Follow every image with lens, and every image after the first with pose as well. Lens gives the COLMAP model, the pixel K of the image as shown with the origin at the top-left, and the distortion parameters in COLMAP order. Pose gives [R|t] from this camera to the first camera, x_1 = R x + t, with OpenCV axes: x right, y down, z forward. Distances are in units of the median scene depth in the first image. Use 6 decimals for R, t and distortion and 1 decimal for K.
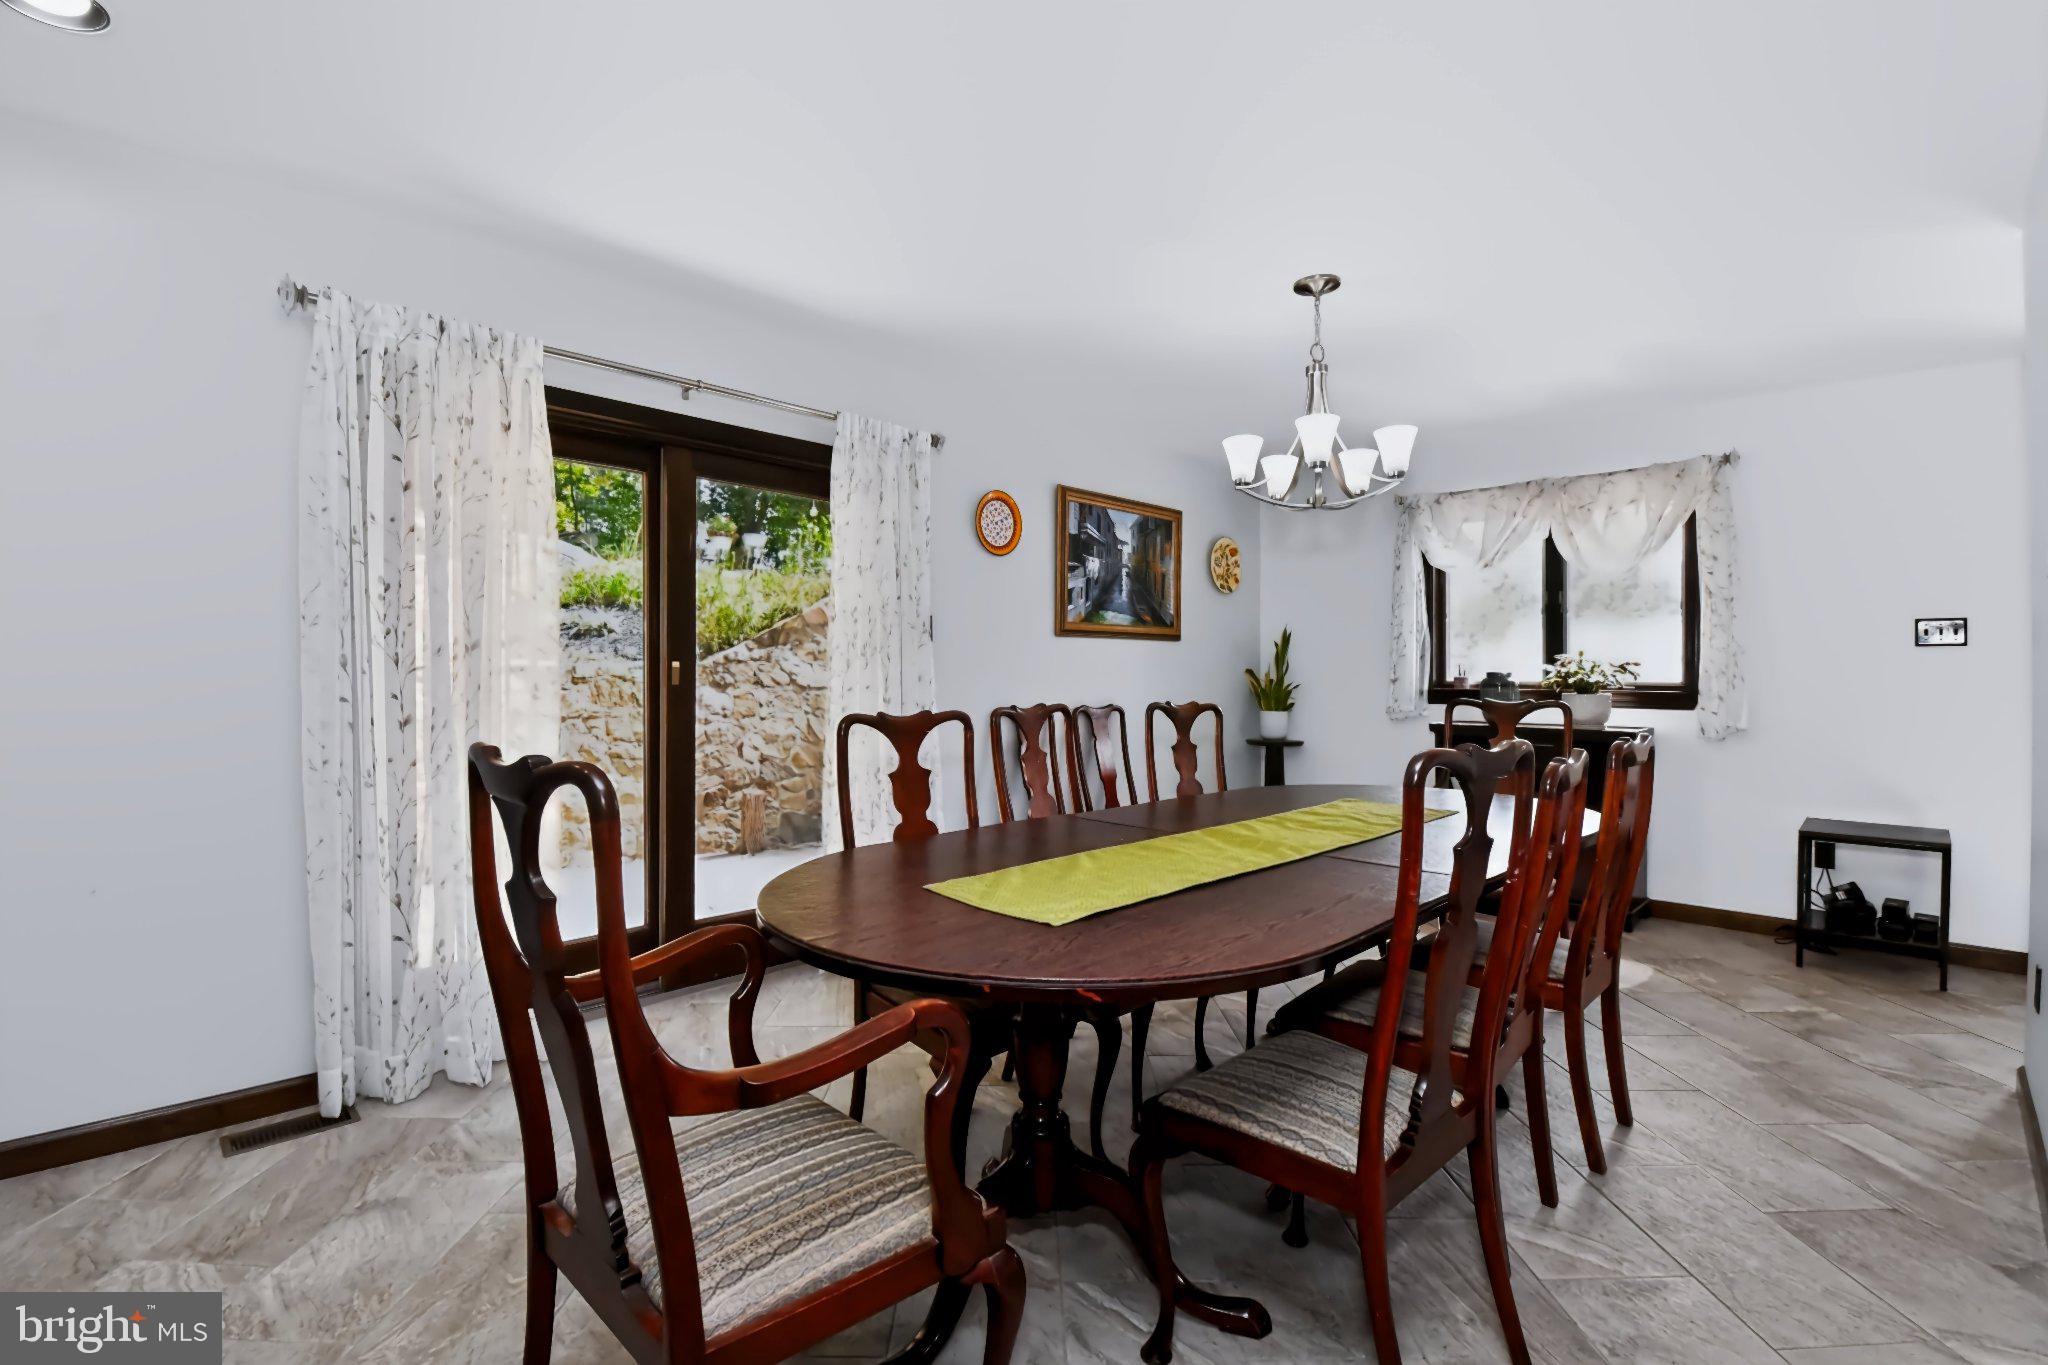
lens RADIAL K [[916.4, 0, 1025.5], [0, 916.4, 690.0], [0, 0, 1]] dist [-0.003558, -0.001088]
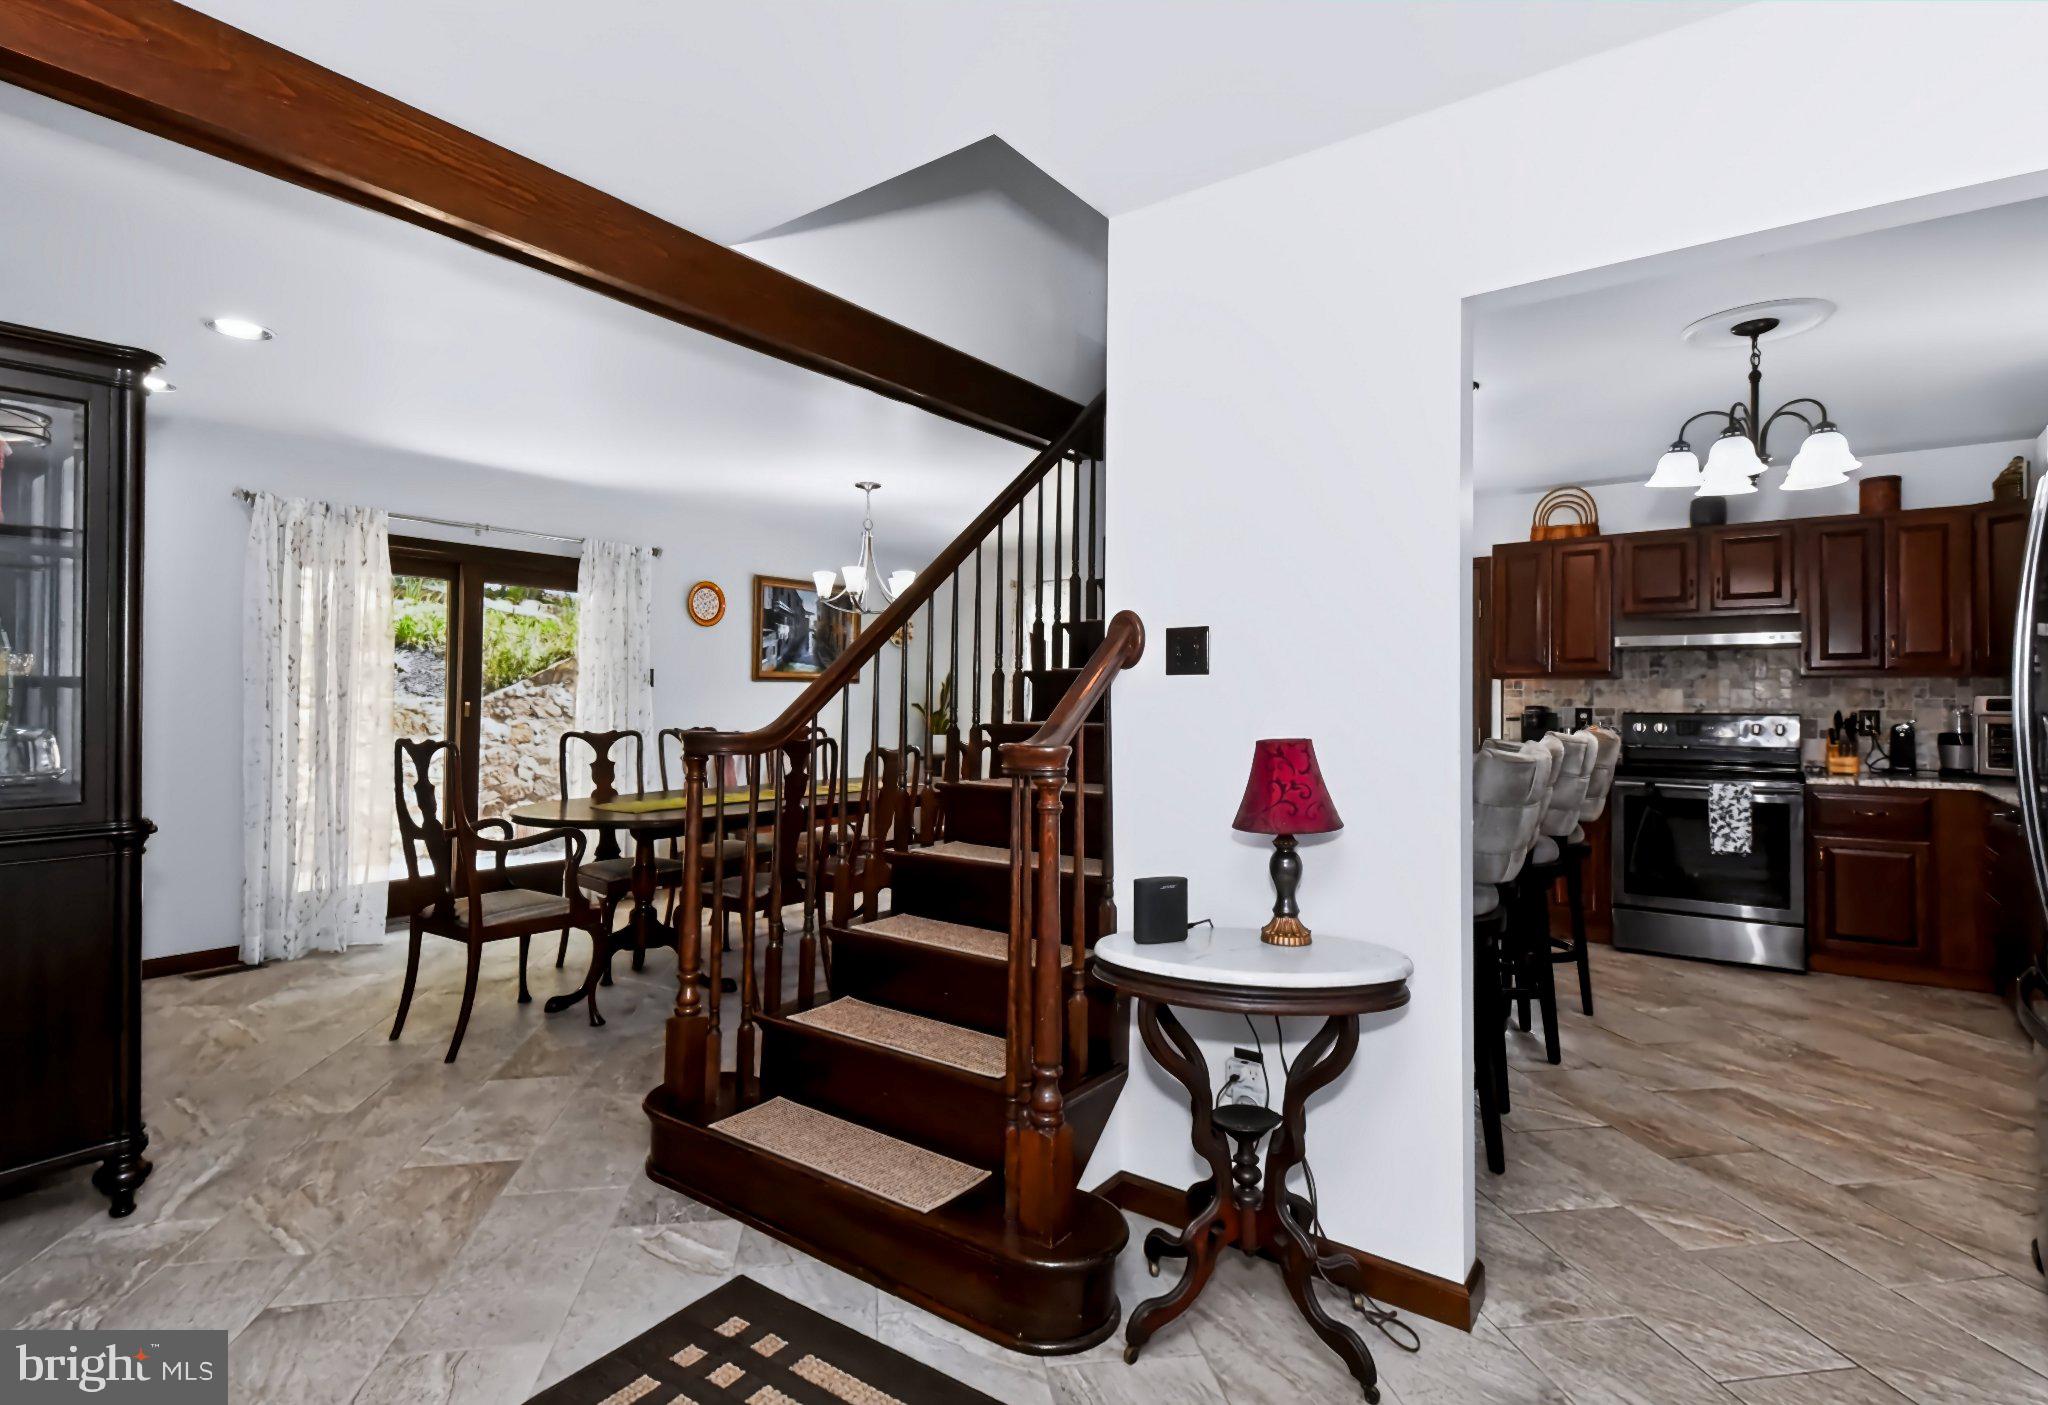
lens RADIAL K [[1019.8, 0, 1024.1], [0, 1019.8, 668.8], [0, 0, 1]] dist [0.001599, 0.000795]
pose [[0.988970, 0.003800, 0.148070, 0.213969], [0.003719, 0.998719, -0.050471, 0.002818], [-0.148072, 0.050465, 0.987688, -0.616687]]
